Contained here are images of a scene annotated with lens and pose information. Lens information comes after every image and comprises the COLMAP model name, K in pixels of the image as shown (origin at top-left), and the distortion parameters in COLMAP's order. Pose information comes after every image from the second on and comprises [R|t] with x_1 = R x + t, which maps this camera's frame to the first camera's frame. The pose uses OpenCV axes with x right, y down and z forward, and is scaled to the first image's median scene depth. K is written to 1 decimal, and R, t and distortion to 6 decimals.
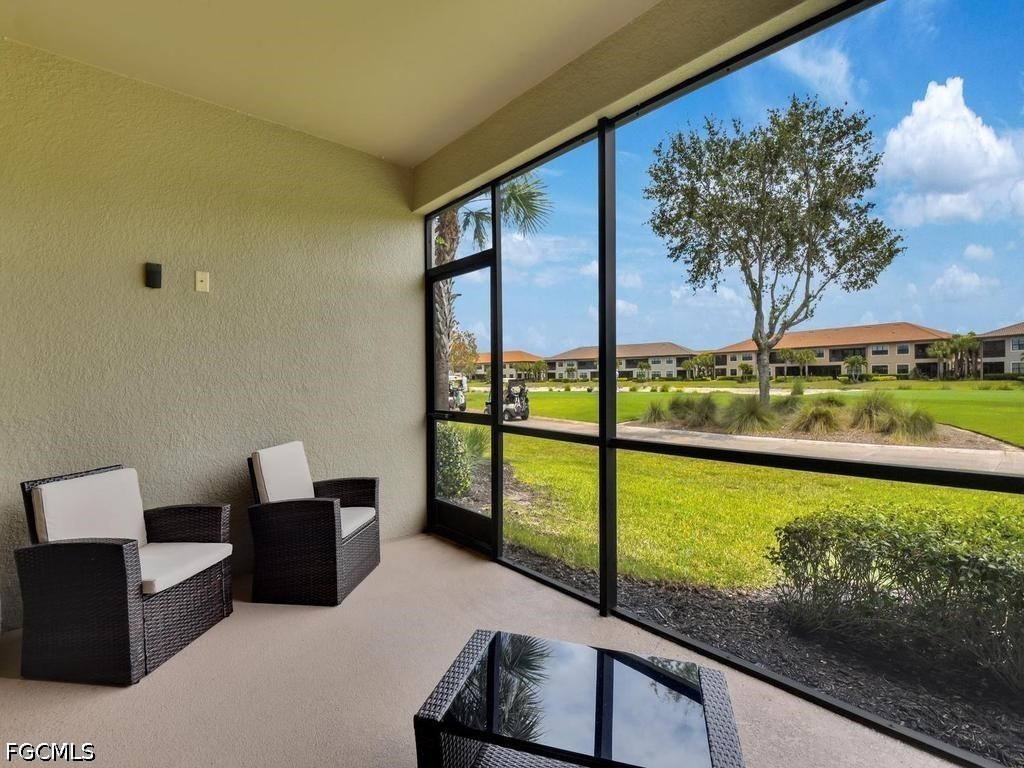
lens RADIAL K [[464.6, 0, 508.0], [0, 464.6, 382.4], [0, 0, 1]] dist [-0.002624, -0.011449]
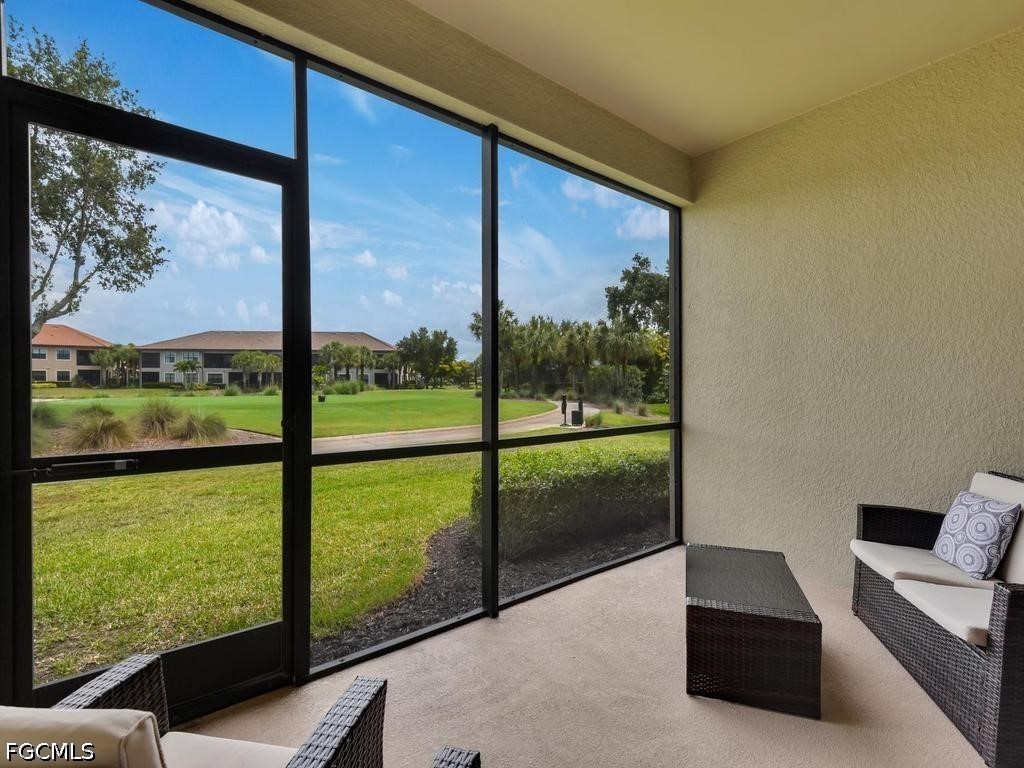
lens RADIAL K [[464.6, 0, 539.3], [0, 464.6, 387.2], [0, 0, 1]] dist [-0.002624, -0.011449]
pose [[0.027602, 0.002474, 0.999616, -0.140092], [0.004697, 0.999986, -0.002605, 0.000981], [-0.999608, 0.004767, 0.027590, 0.152506]]
